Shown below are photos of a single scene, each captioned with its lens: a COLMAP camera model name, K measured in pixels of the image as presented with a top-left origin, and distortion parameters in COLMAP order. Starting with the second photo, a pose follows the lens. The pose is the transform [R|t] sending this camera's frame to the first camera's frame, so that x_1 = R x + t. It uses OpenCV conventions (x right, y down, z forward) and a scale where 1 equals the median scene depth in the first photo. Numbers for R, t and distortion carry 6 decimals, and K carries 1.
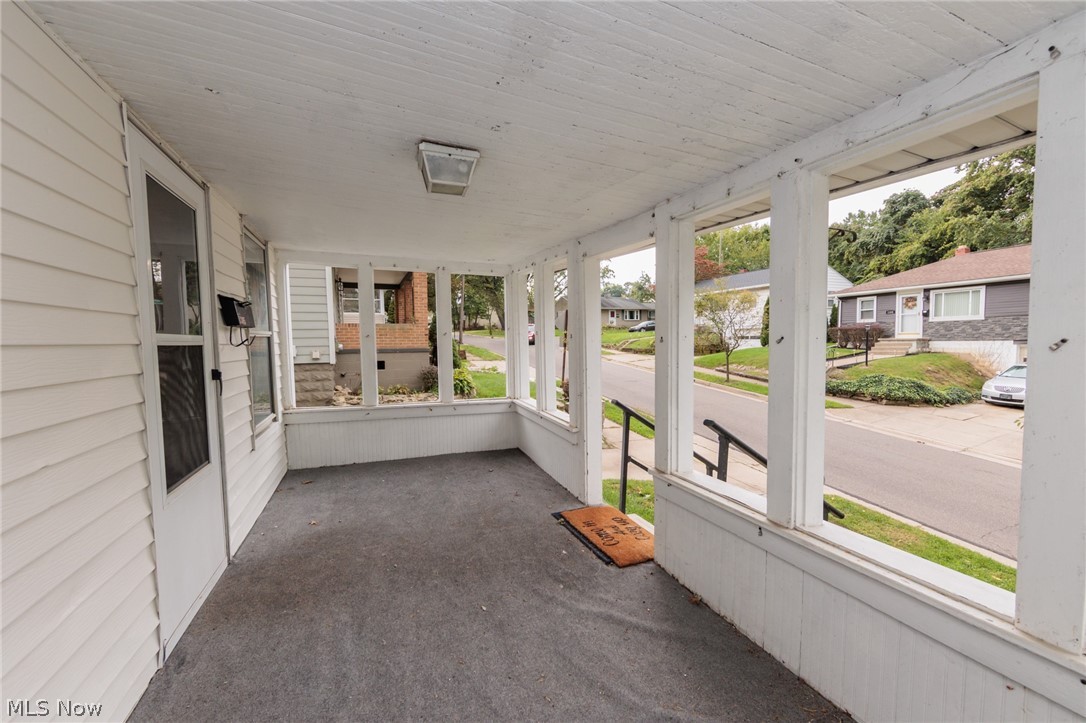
lens RADIAL K [[436.7, 0, 544.0], [0, 436.7, 364.0], [0, 0, 1]] dist [-0.003156, 0.000262]
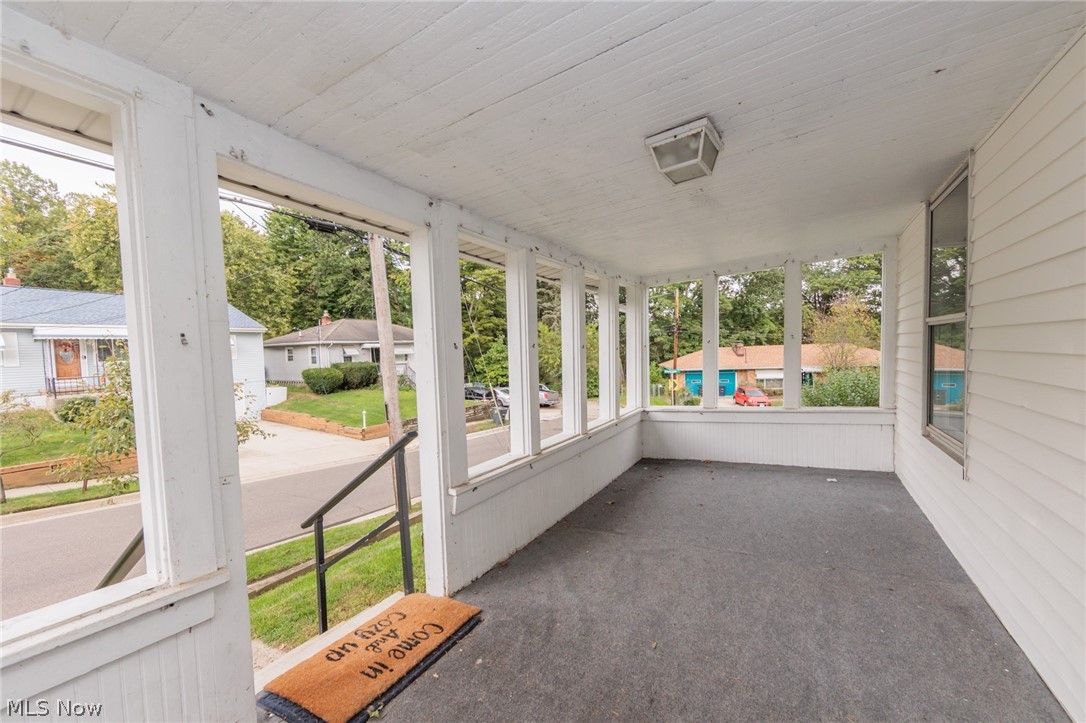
lens RADIAL K [[436.7, 0, 543.5], [0, 436.7, 366.9], [0, 0, 1]] dist [-0.003156, 0.000262]
pose [[-0.603053, -0.004377, 0.797689, -0.563559], [0.079693, 0.994652, 0.065706, -0.054965], [-0.793710, 0.103194, -0.599479, 1.325391]]
